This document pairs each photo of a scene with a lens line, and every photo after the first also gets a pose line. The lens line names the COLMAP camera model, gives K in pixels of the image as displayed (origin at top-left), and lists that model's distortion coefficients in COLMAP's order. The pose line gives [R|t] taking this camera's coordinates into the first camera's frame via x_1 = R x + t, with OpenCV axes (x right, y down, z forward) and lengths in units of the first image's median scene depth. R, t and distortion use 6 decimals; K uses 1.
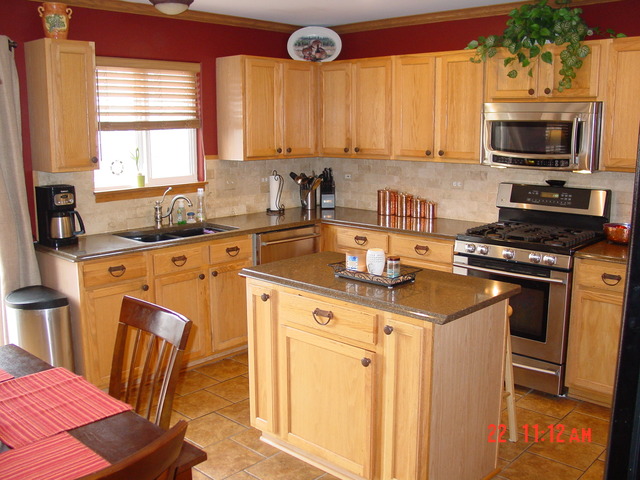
lens RADIAL K [[643.2, 0, 320.0], [0, 643.2, 240.0], [0, 0, 1]] dist [-0.179674, 0.207952]
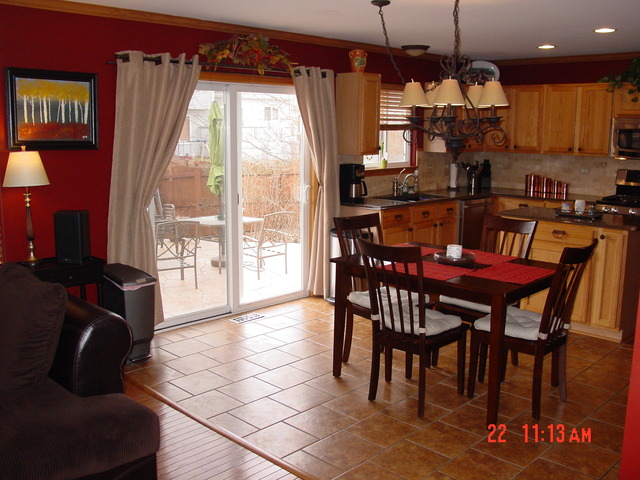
lens RADIAL K [[643.2, 0, 320.0], [0, 643.2, 240.0], [0, 0, 1]] dist [-0.179674, 0.207952]
pose [[0.999733, 0.012257, -0.019601, -0.384183], [-0.012295, 0.999923, -0.001816, 0.087510], [0.019577, 0.002056, 0.999806, -0.495094]]
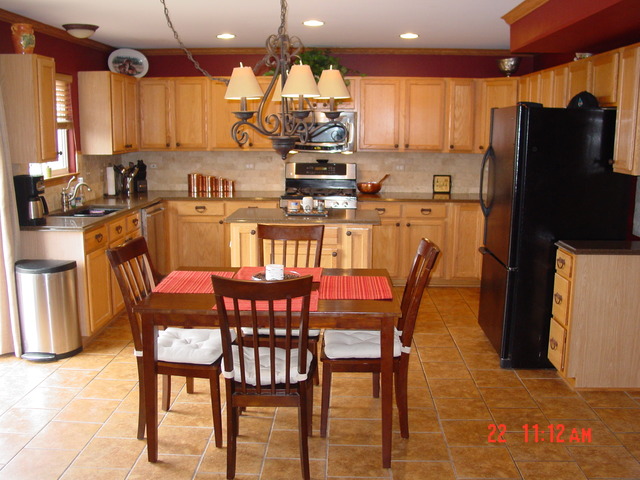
lens RADIAL K [[643.2, 0, 320.0], [0, 643.2, 240.0], [0, 0, 1]] dist [-0.179674, 0.207952]
pose [[0.752543, -0.107689, 0.649678, -0.646567], [0.107082, 0.993420, 0.040630, 0.038675], [-0.649779, 0.038992, 0.759123, -0.216120]]
